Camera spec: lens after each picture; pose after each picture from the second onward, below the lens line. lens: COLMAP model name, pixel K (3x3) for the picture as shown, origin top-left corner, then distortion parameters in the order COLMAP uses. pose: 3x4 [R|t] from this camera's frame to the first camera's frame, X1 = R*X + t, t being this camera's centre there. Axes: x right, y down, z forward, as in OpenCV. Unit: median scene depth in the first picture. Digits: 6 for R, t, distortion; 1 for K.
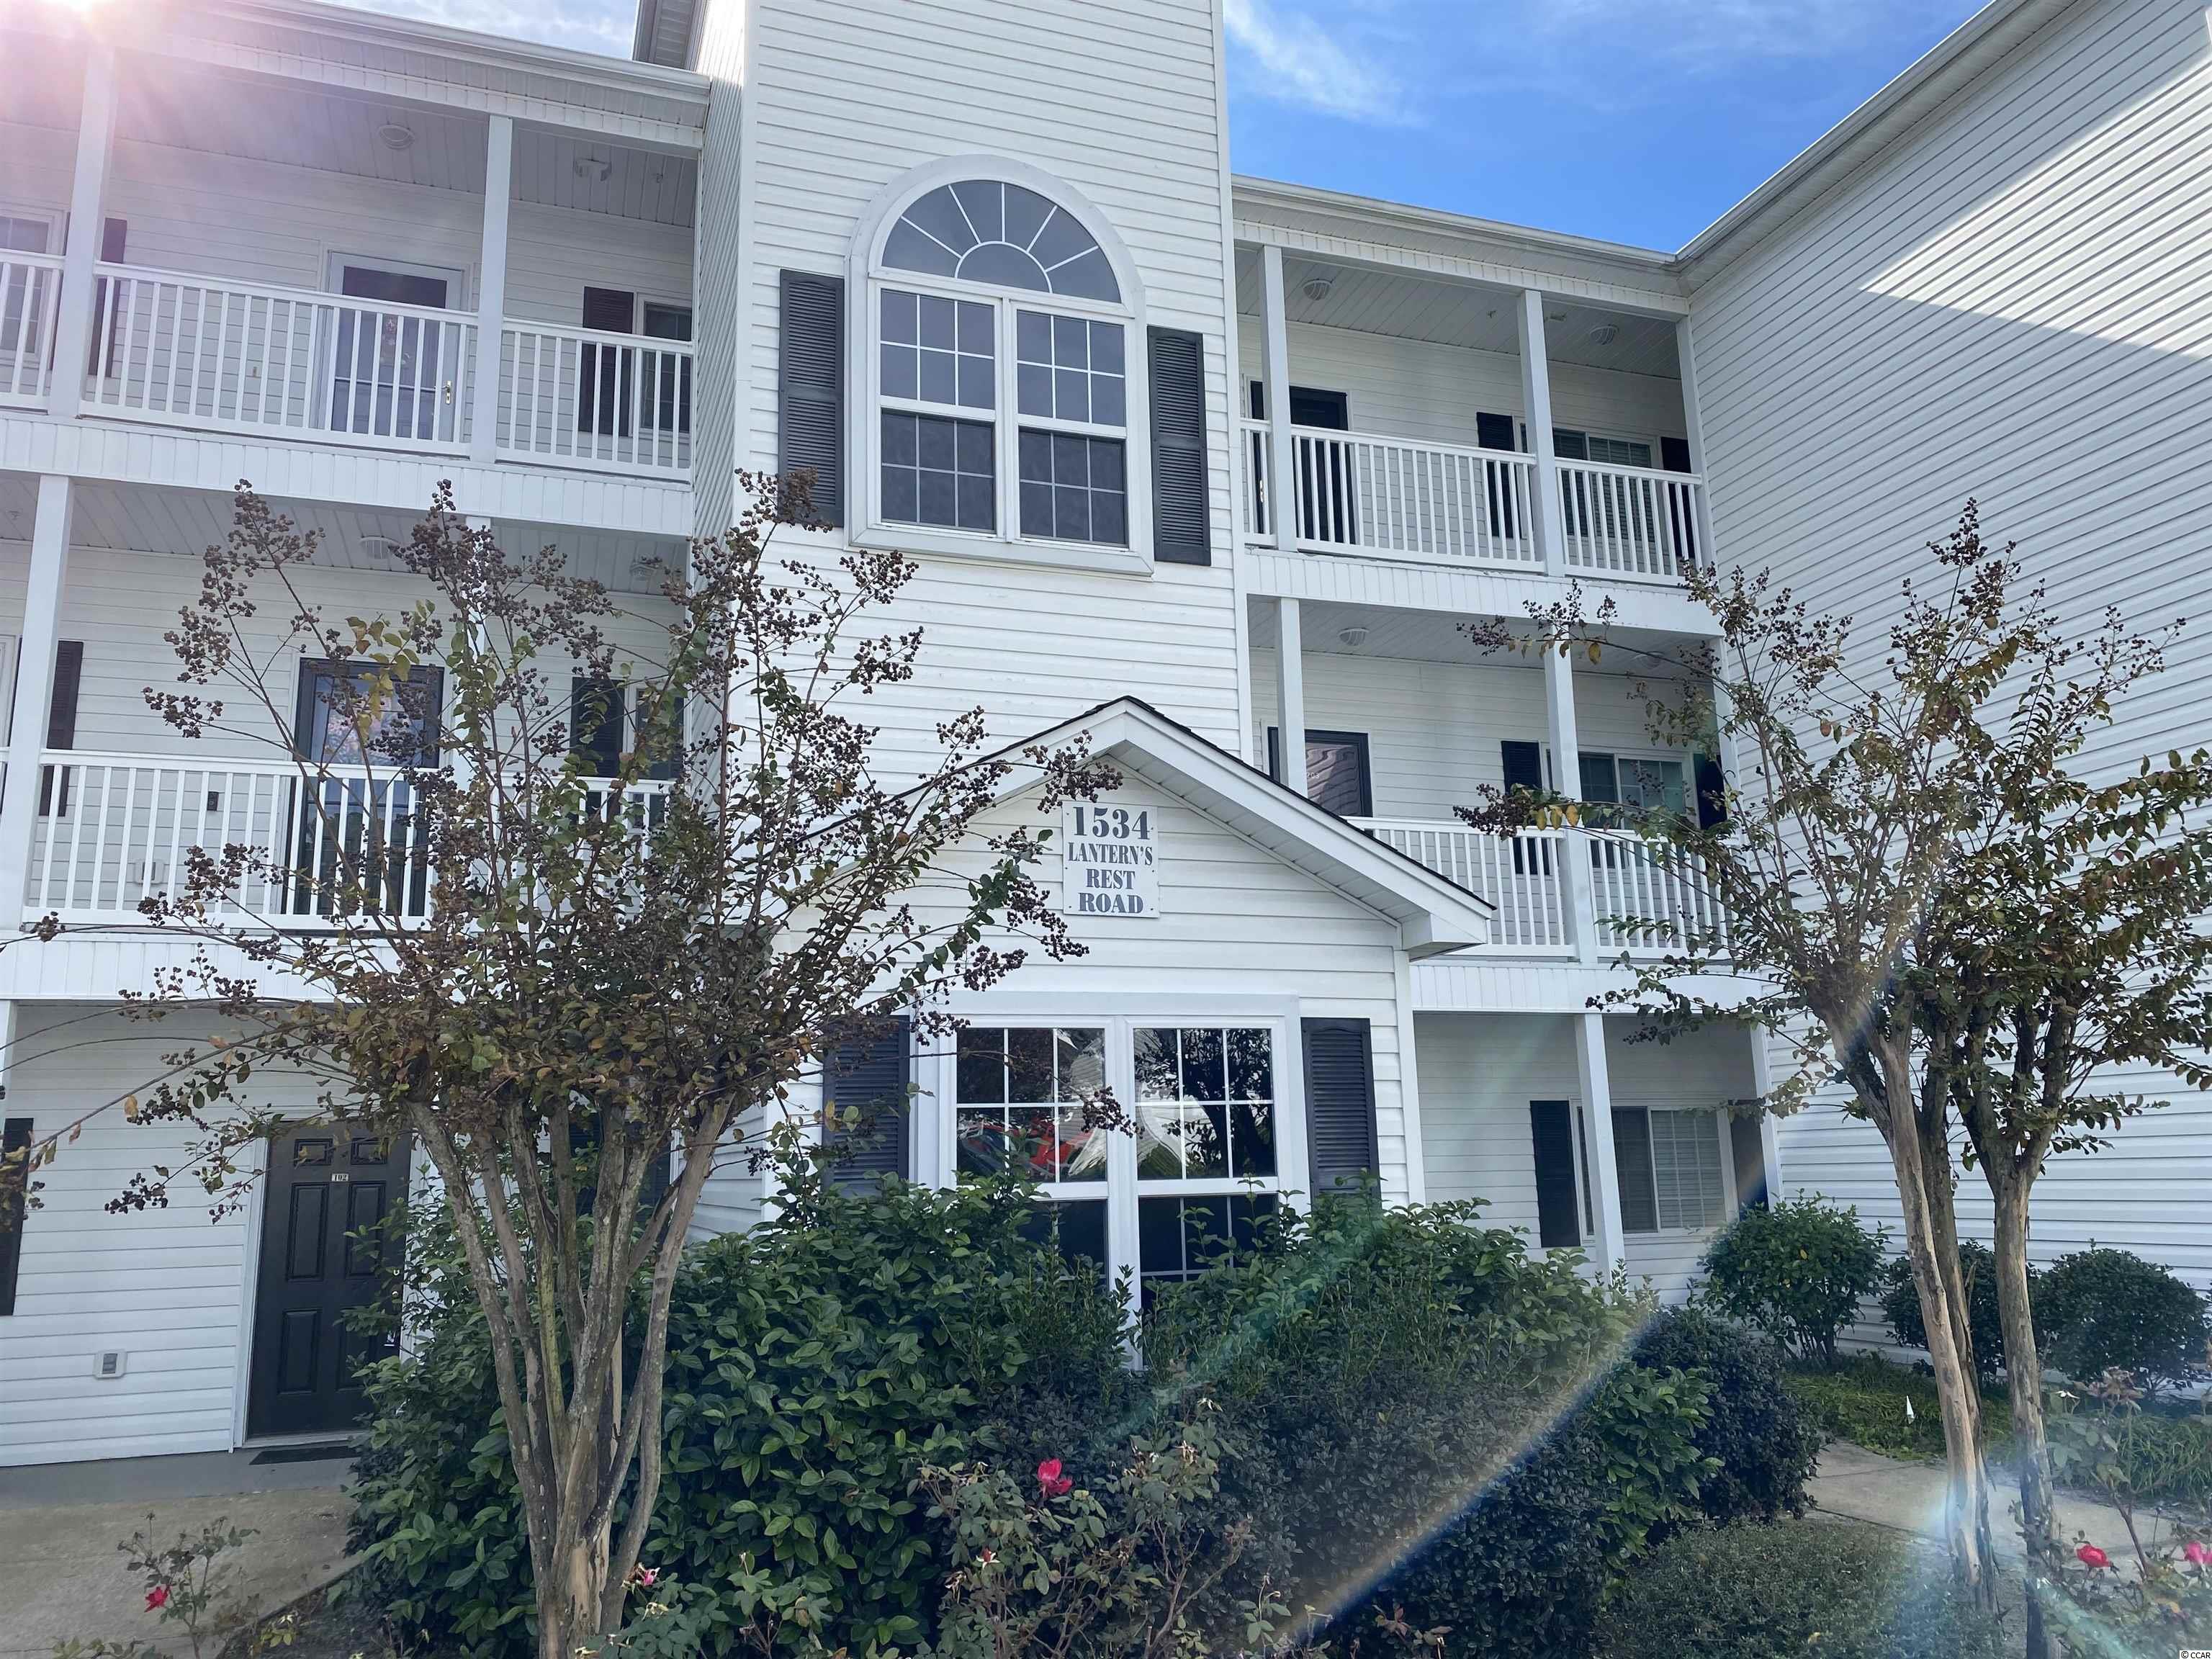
lens RADIAL K [[1705.9, 0, 1114.3], [0, 1705.9, 827.9], [0, 0, 1]] dist [0.058097, -0.056819]
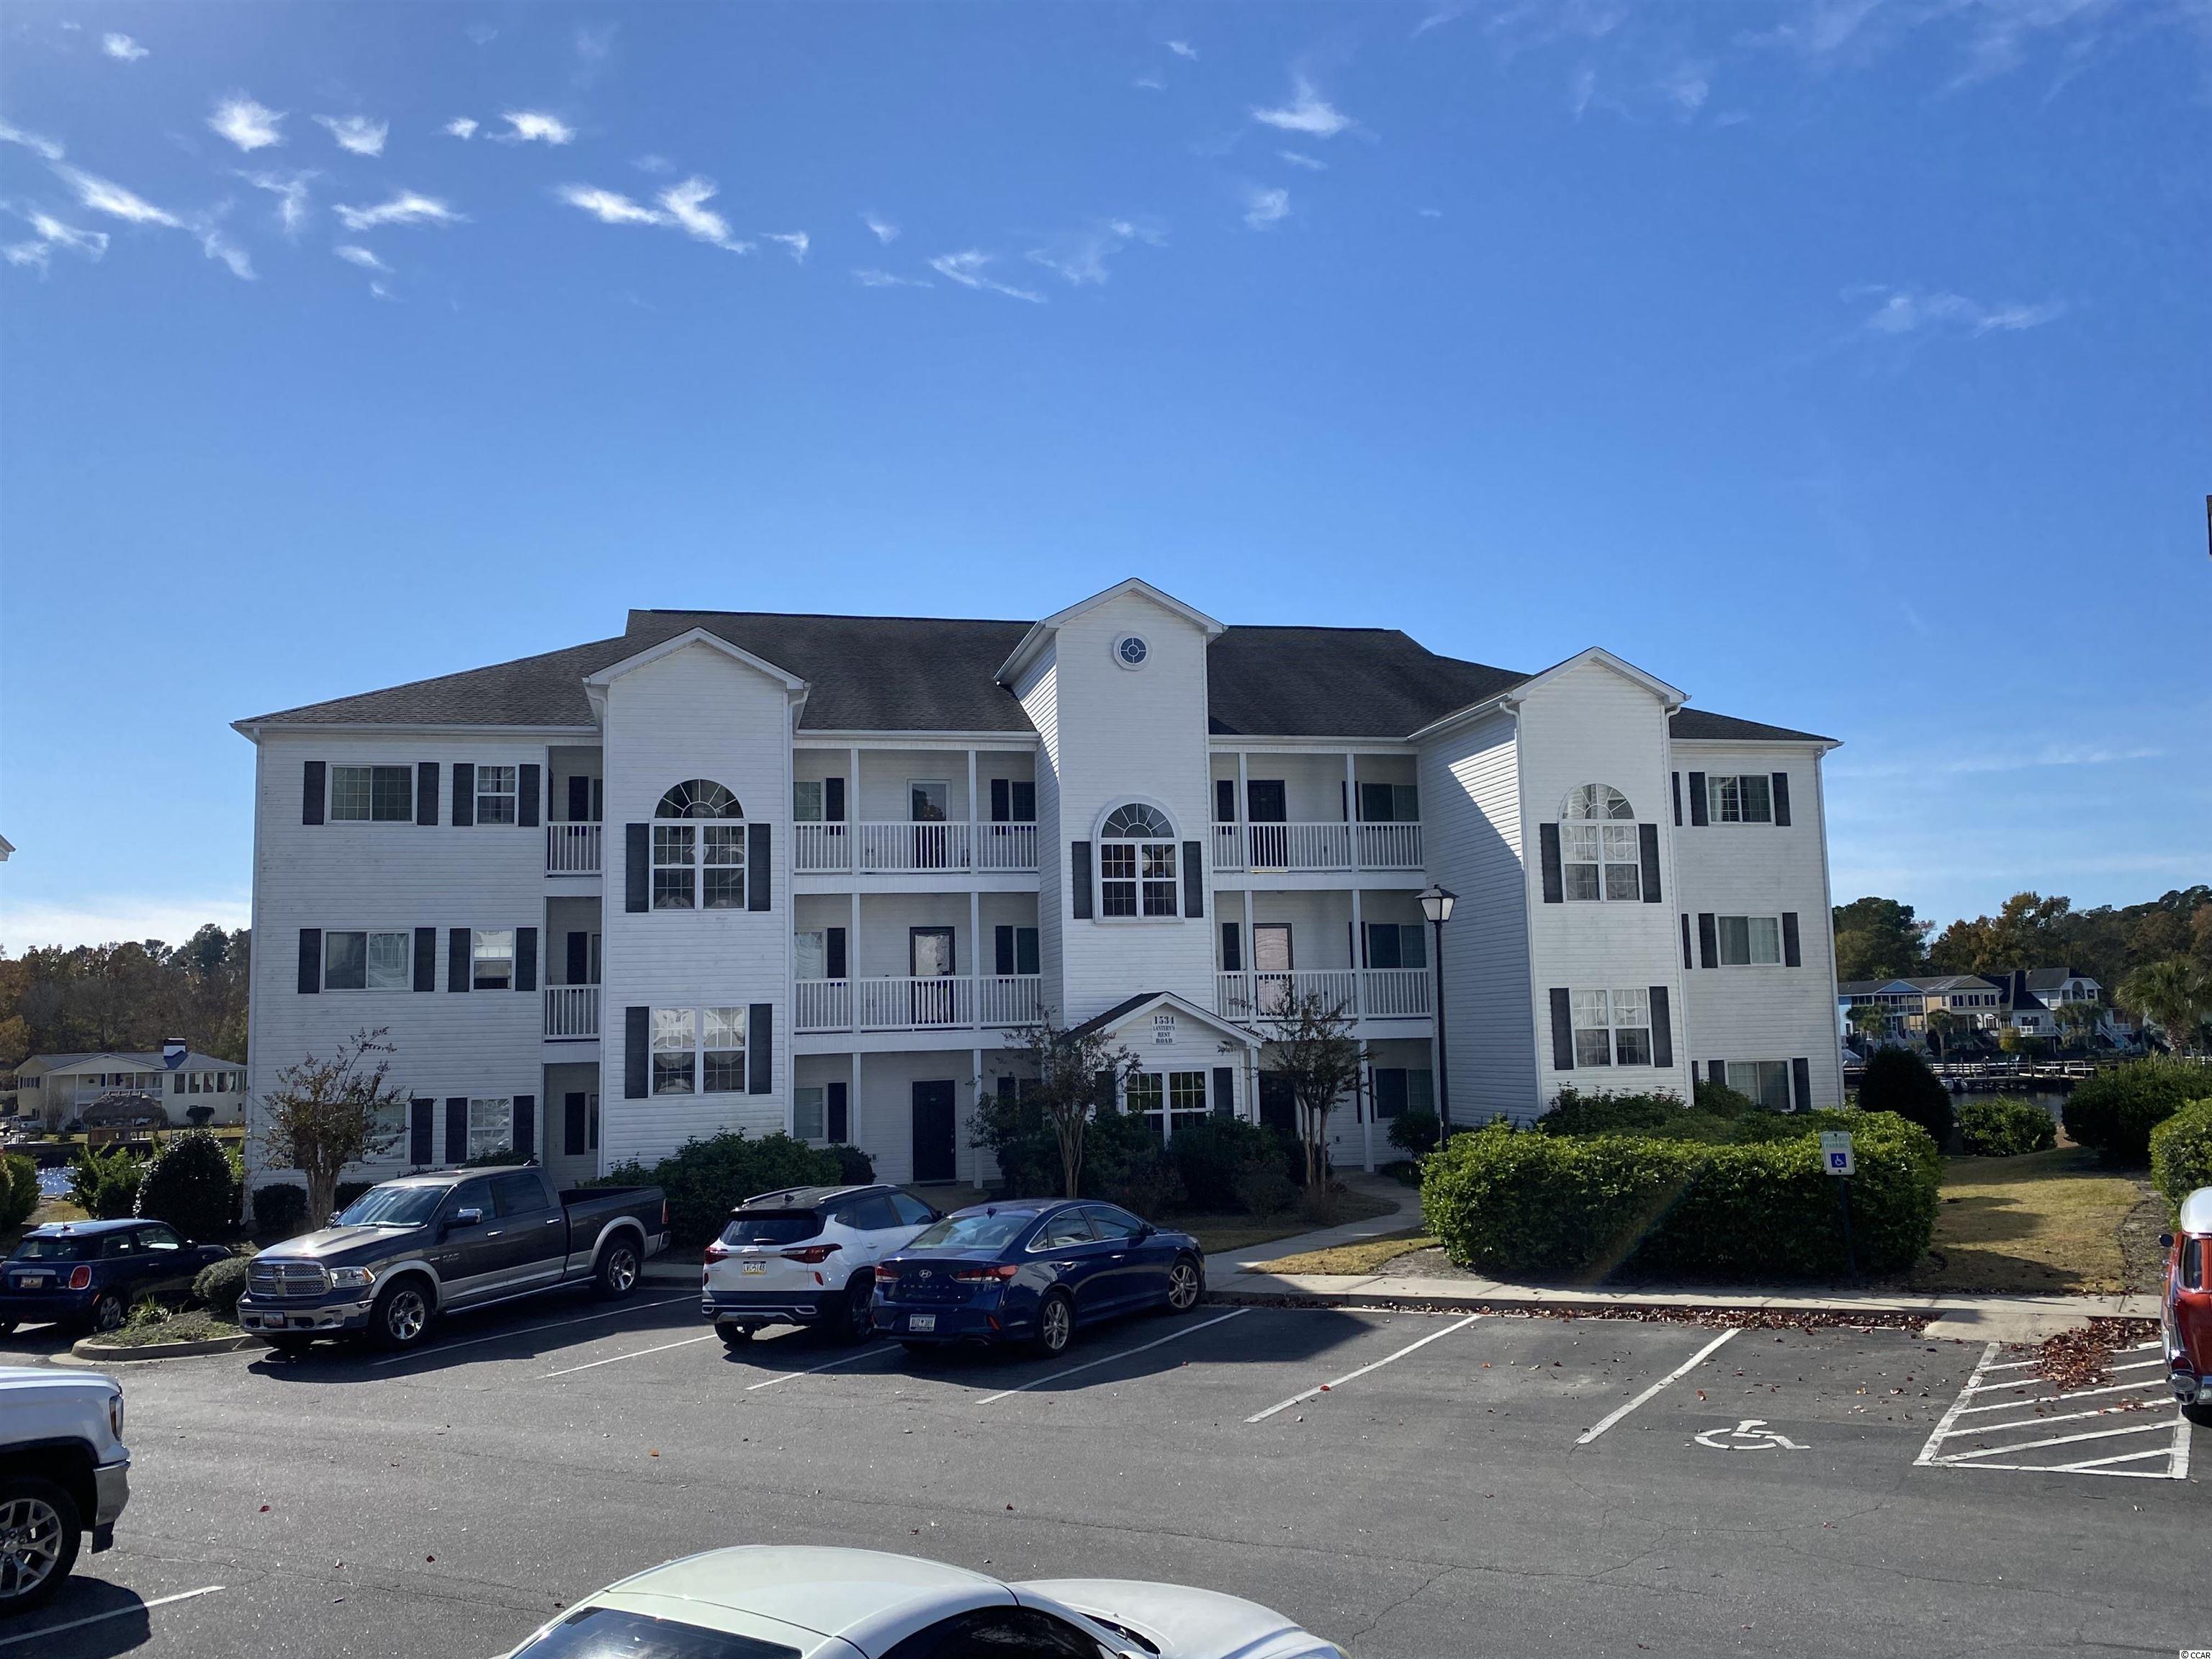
lens RADIAL K [[1829.2, 0, 1094.3], [0, 1829.2, 822.7], [0, 0, 1]] dist [0.002941, 0.000108]
pose [[0.992124, -0.018388, -0.123900, 0.298932], [0.028724, 0.996205, 0.082159, -0.654301], [0.121919, -0.085071, 0.988888, -2.569860]]
